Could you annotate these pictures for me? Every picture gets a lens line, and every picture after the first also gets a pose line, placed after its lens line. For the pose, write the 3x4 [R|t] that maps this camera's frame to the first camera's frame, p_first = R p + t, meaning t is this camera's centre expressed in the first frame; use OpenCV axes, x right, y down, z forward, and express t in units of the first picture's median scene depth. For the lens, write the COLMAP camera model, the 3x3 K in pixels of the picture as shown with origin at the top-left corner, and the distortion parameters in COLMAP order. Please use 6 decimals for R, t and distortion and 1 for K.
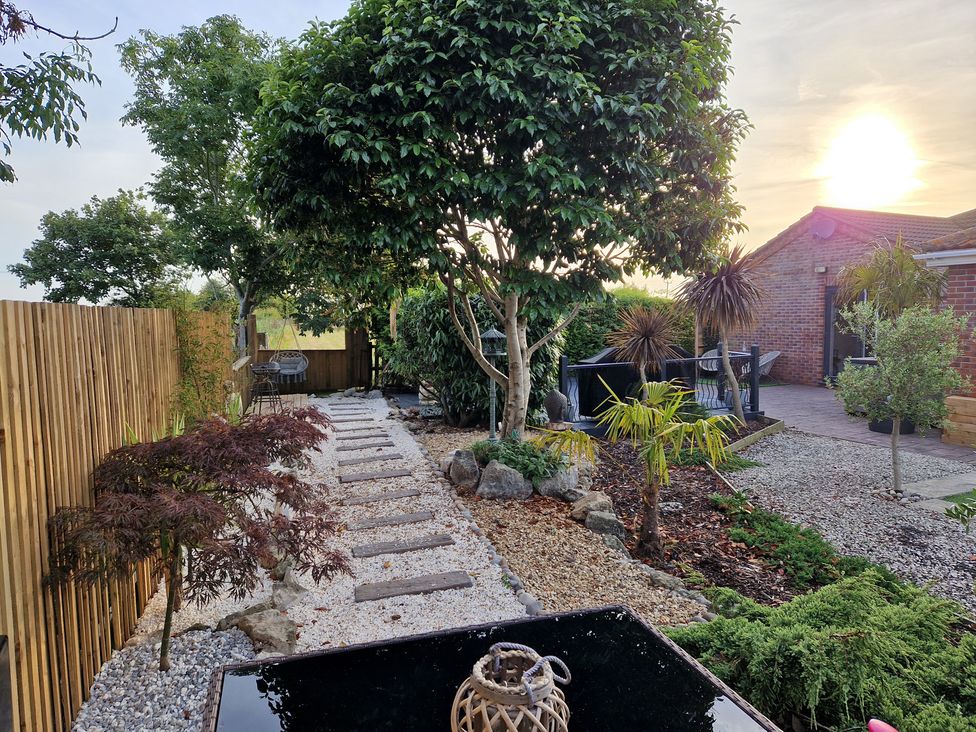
lens RADIAL K [[672.2, 0, 459.4], [0, 672.2, 364.4], [0, 0, 1]] dist [0.052310, -0.045102]
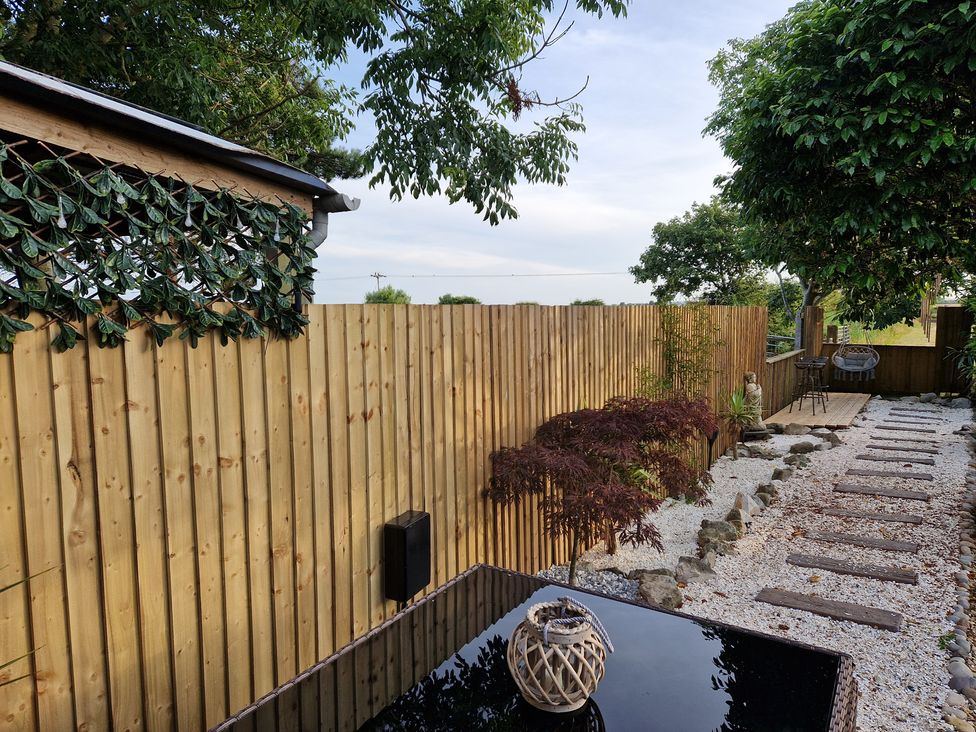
lens RADIAL K [[672.2, 0, 459.4], [0, 672.2, 364.4], [0, 0, 1]] dist [0.052310, -0.045102]
pose [[0.601759, 0.062534, -0.796226, 0.284544], [-0.050031, 0.997924, 0.040563, -0.009537], [0.797110, 0.015427, 0.603638, 0.038626]]
